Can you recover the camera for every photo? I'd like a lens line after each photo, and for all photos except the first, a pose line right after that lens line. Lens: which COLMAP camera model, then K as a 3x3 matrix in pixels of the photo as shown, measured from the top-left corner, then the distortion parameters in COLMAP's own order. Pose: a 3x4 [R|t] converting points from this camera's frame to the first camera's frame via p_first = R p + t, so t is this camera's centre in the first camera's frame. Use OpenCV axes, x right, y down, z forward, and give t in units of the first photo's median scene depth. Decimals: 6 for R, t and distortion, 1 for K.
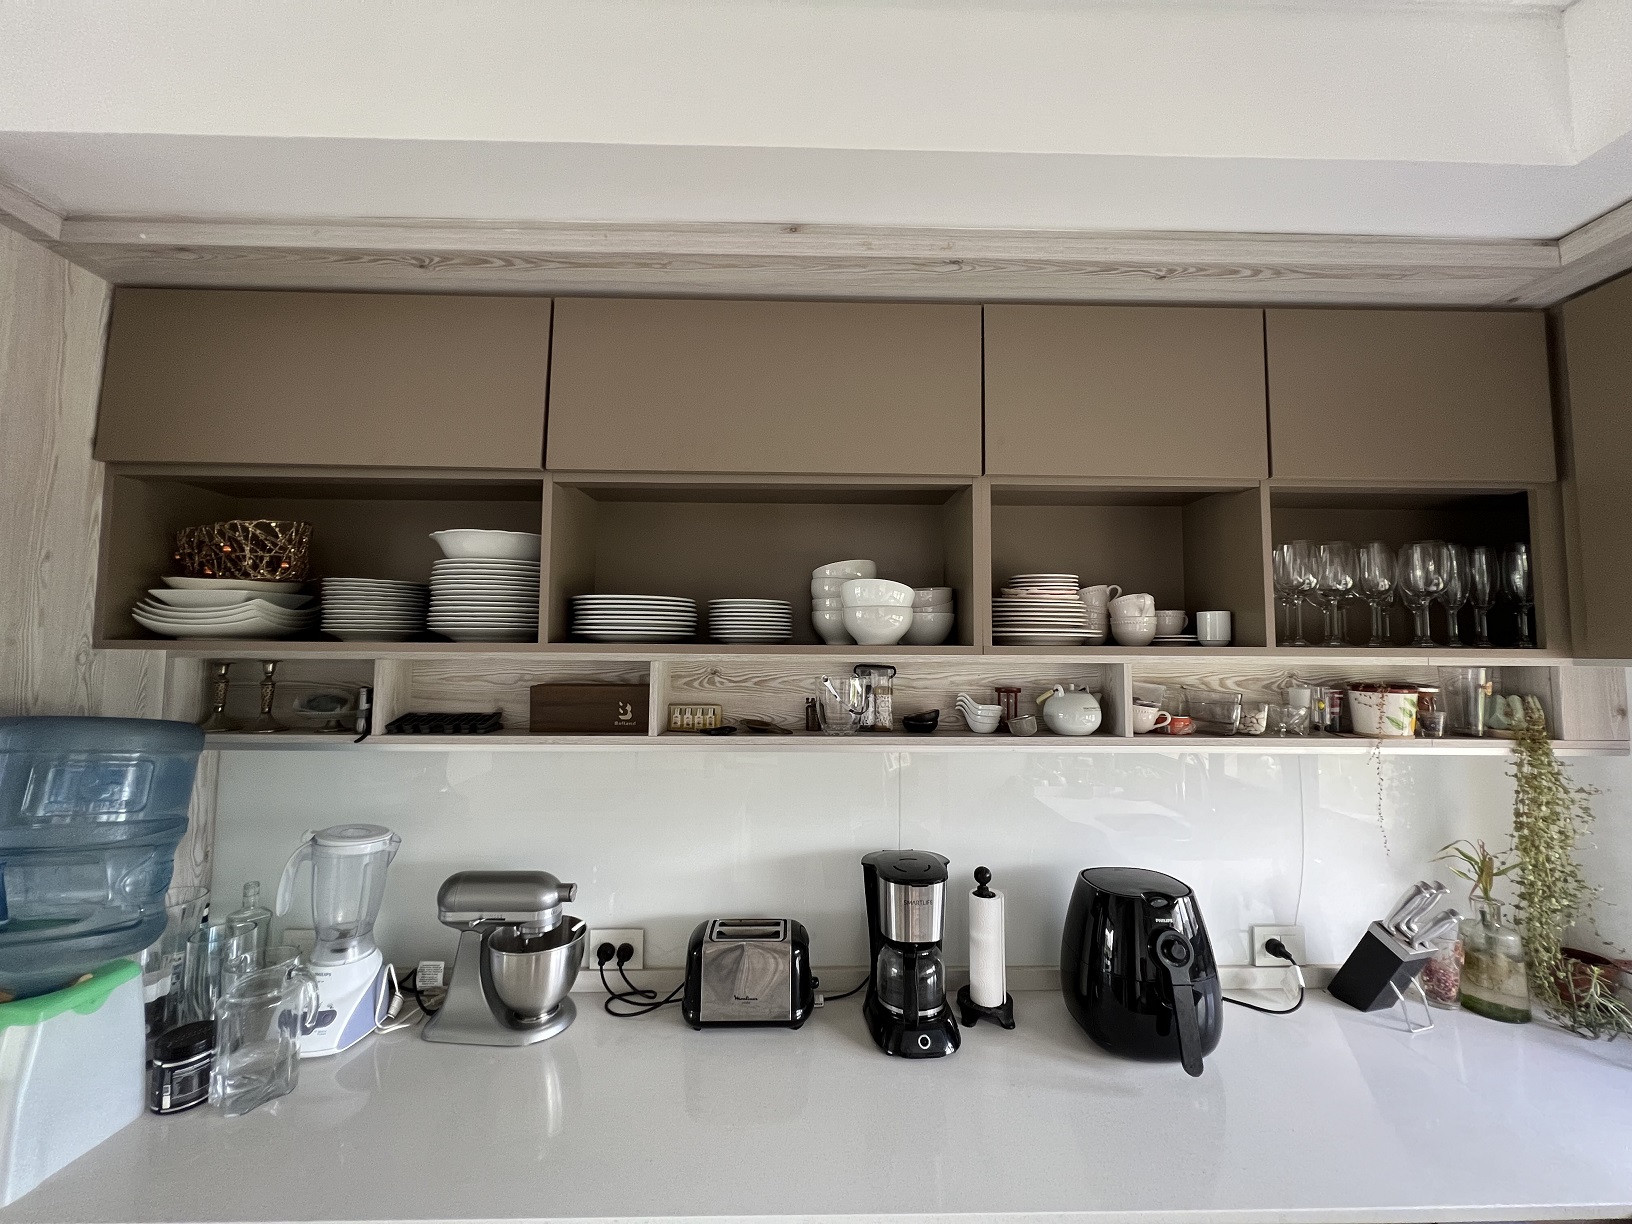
lens RADIAL K [[649.7, 0, 816.0], [0, 649.7, 612.0], [0, 0, 1]] dist [-0.010168, -0.000123]
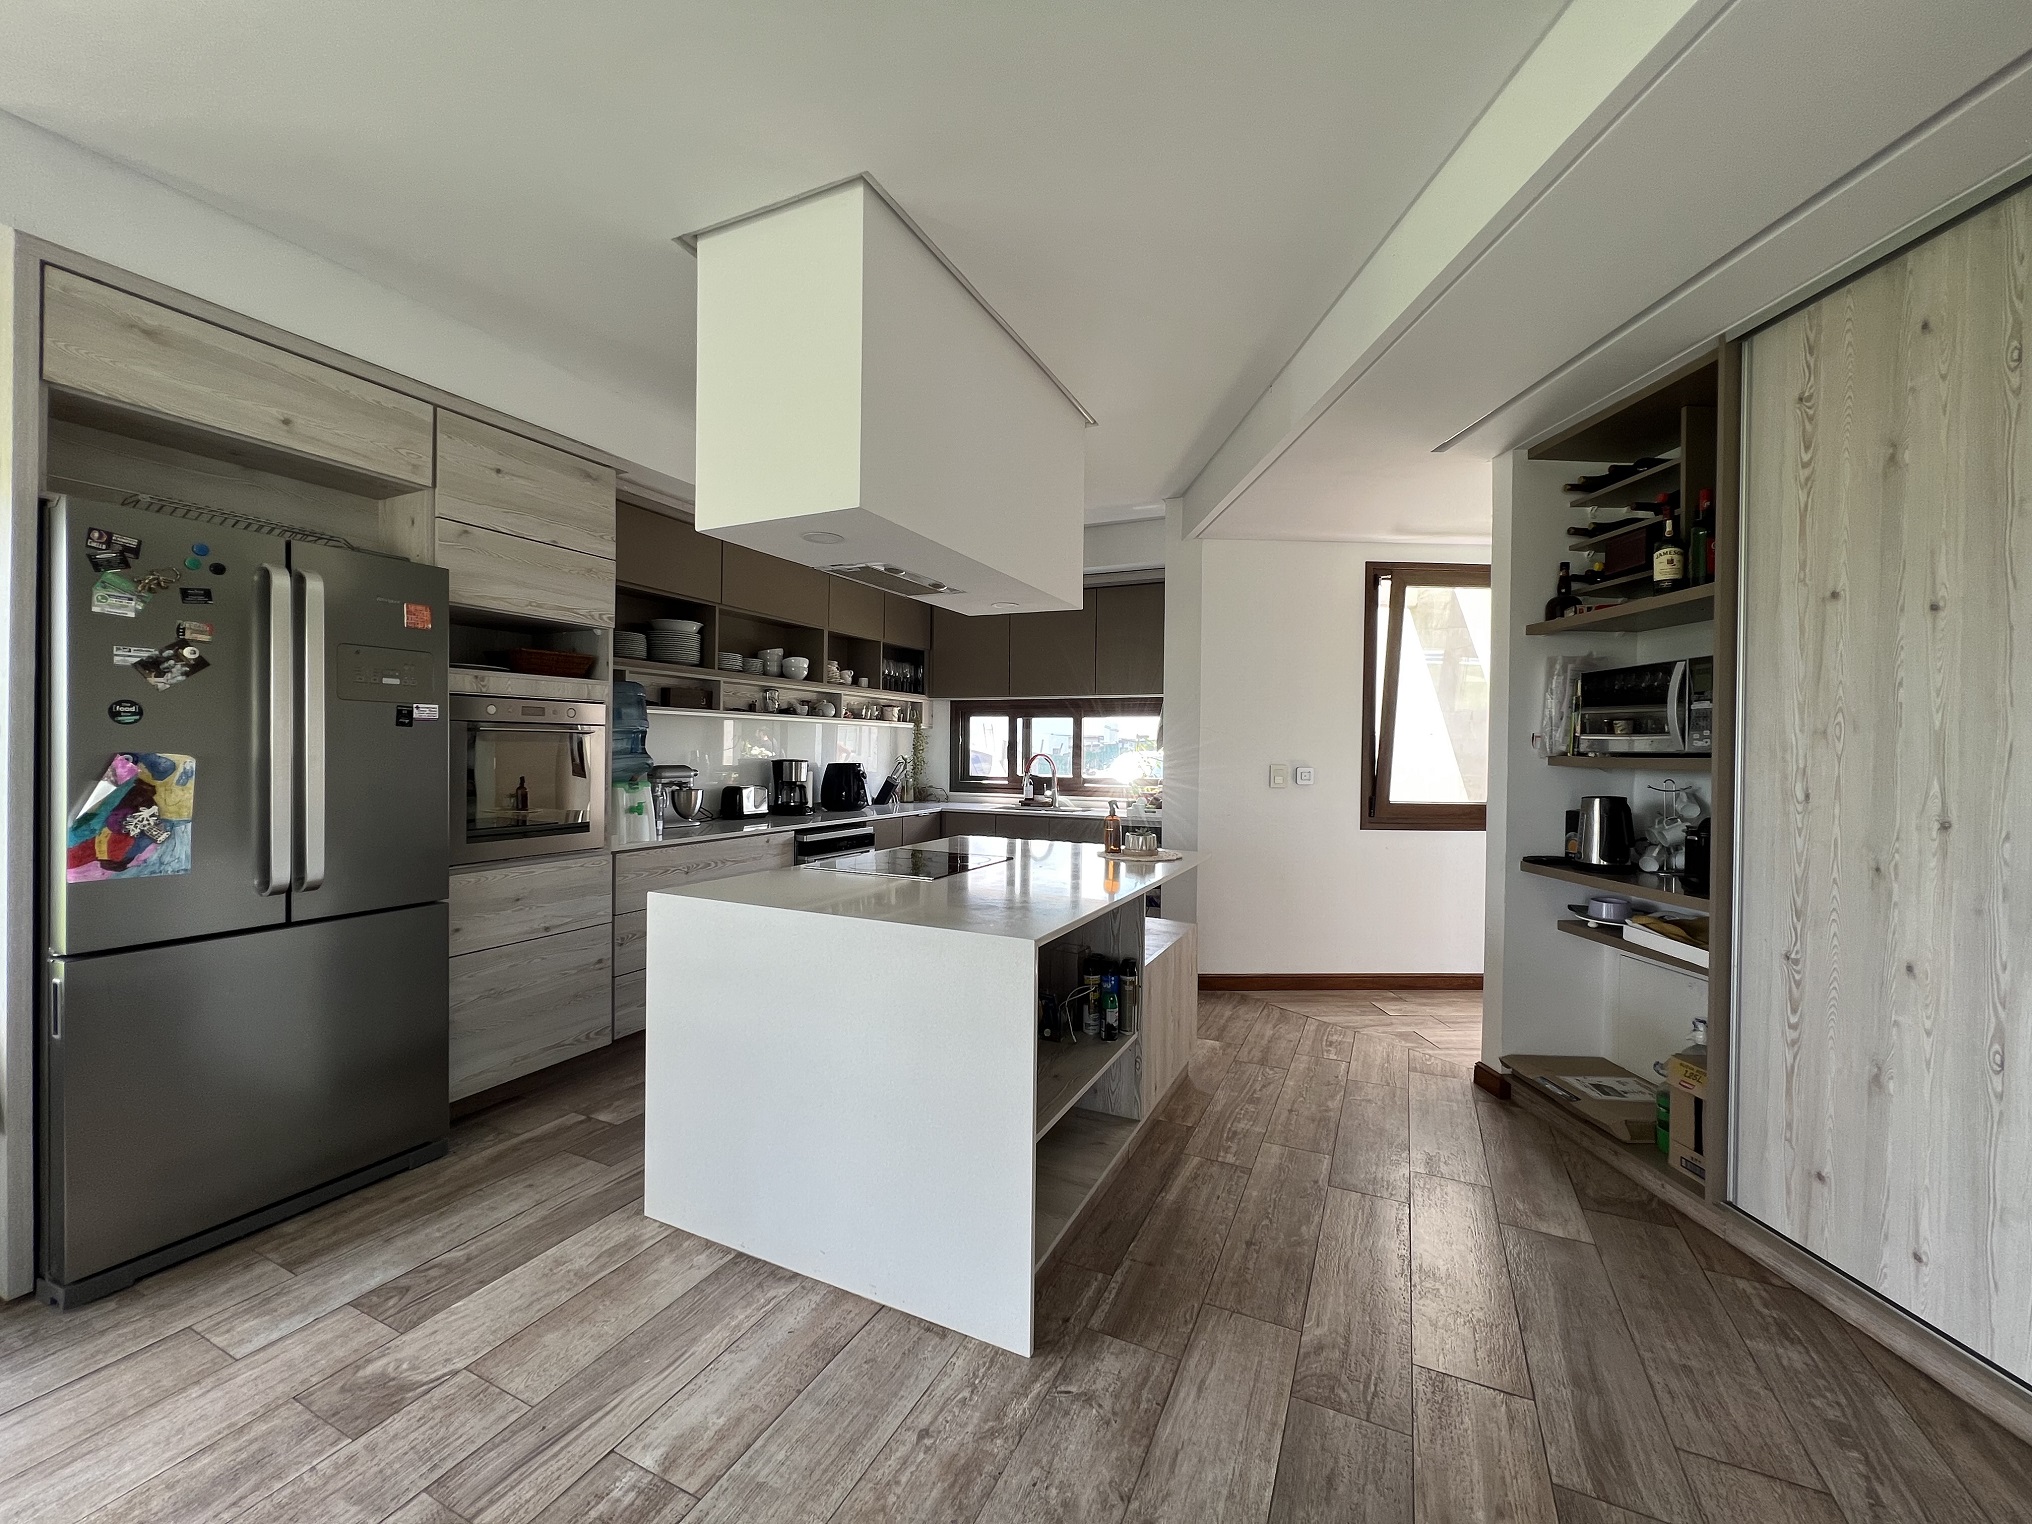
lens RADIAL K [[809.0, 0, 1016.0], [0, 809.0, 762.0], [0, 0, 1]] dist [-0.010168, -0.000123]
pose [[0.440102, -0.012906, 0.897855, -2.548008], [-0.067700, 0.996574, 0.047510, 0.168308], [-0.895392, -0.081694, 0.437720, -1.390913]]
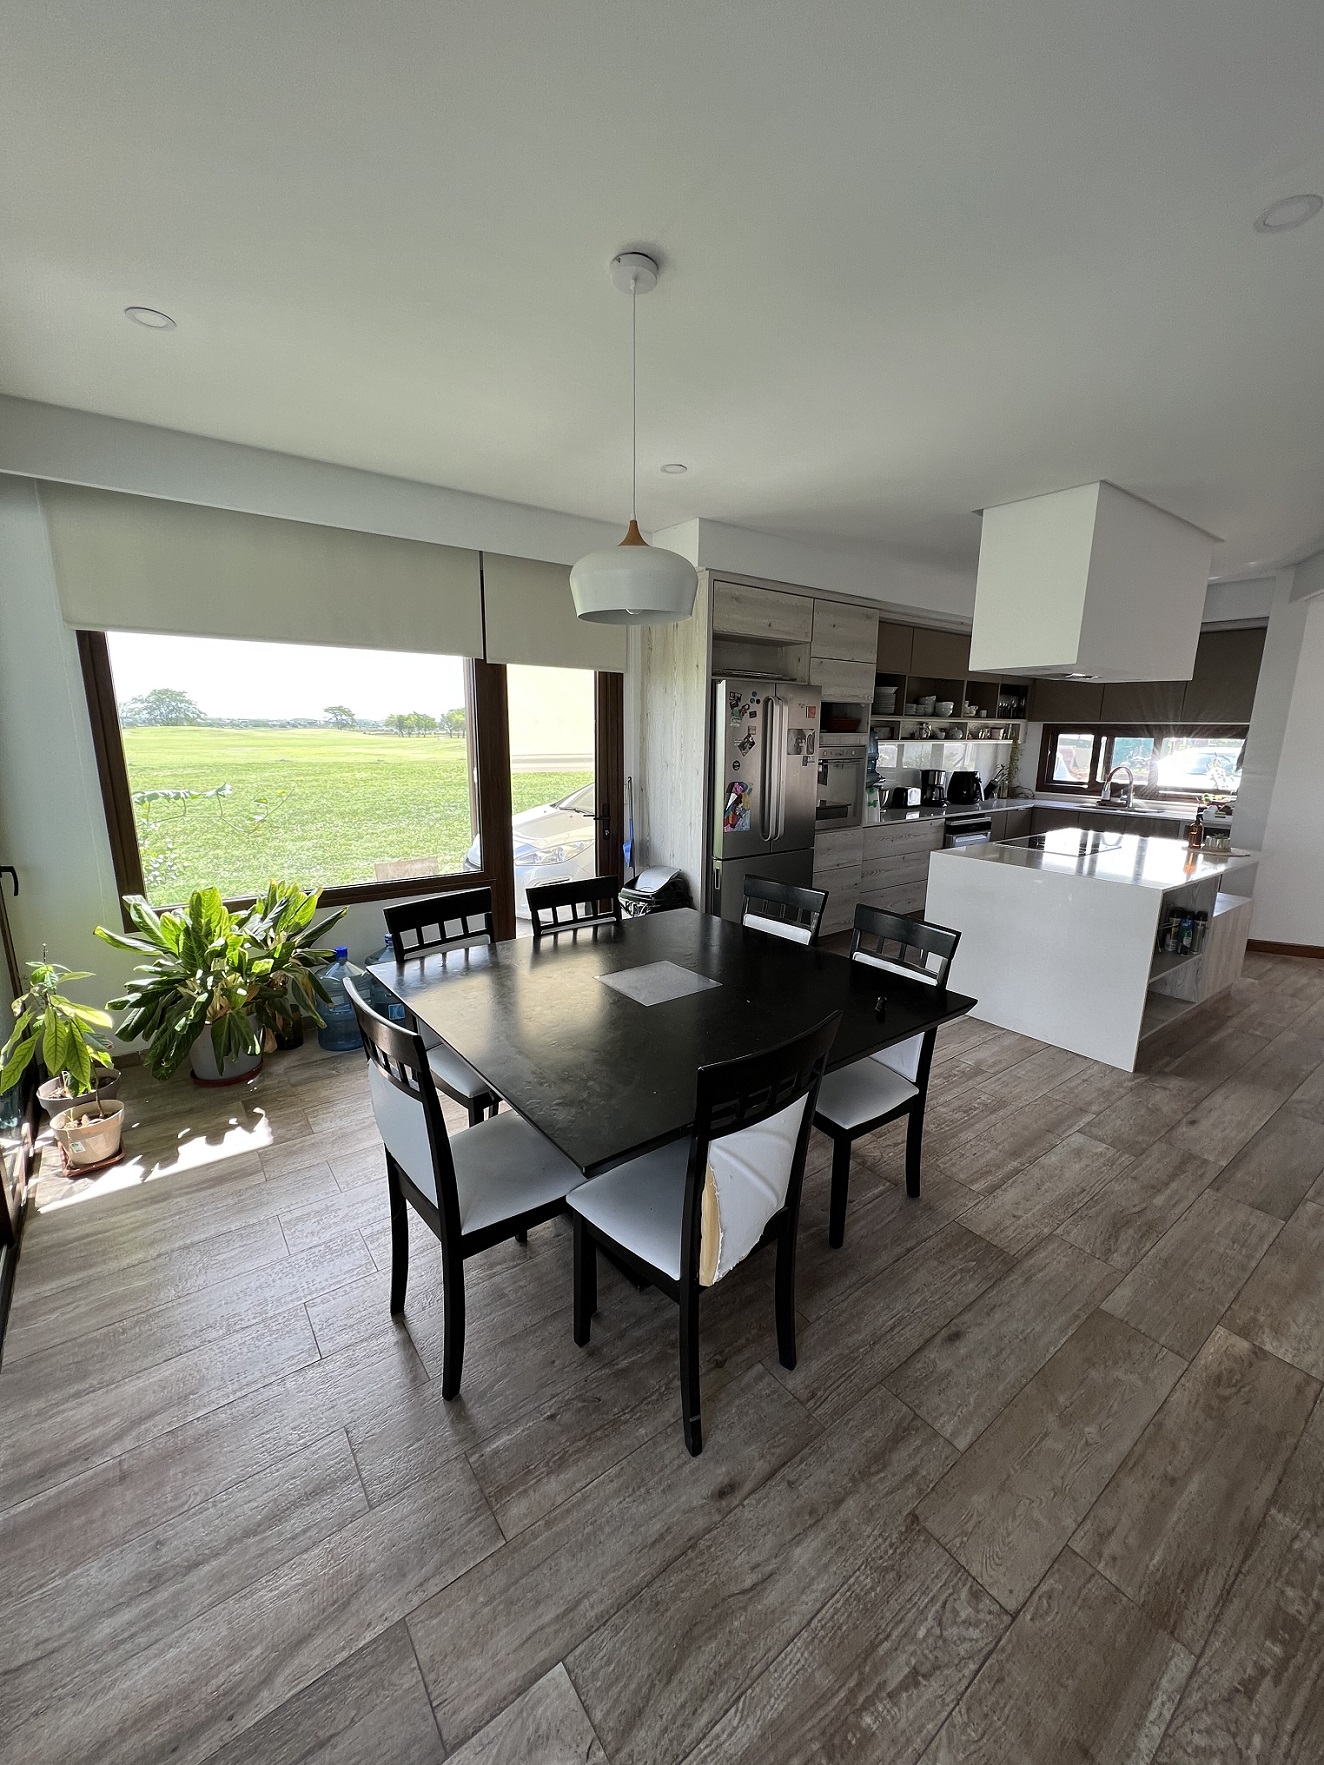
lens RADIAL K [[702.7, 0, 662.0], [0, 702.7, 882.5], [0, 0, 1]] dist [-0.010168, -0.000123]
pose [[0.808873, -0.124381, 0.574677, -4.028177], [-0.043441, 0.962057, 0.269368, -0.060865], [-0.586377, -0.242849, 0.772779, -1.688336]]
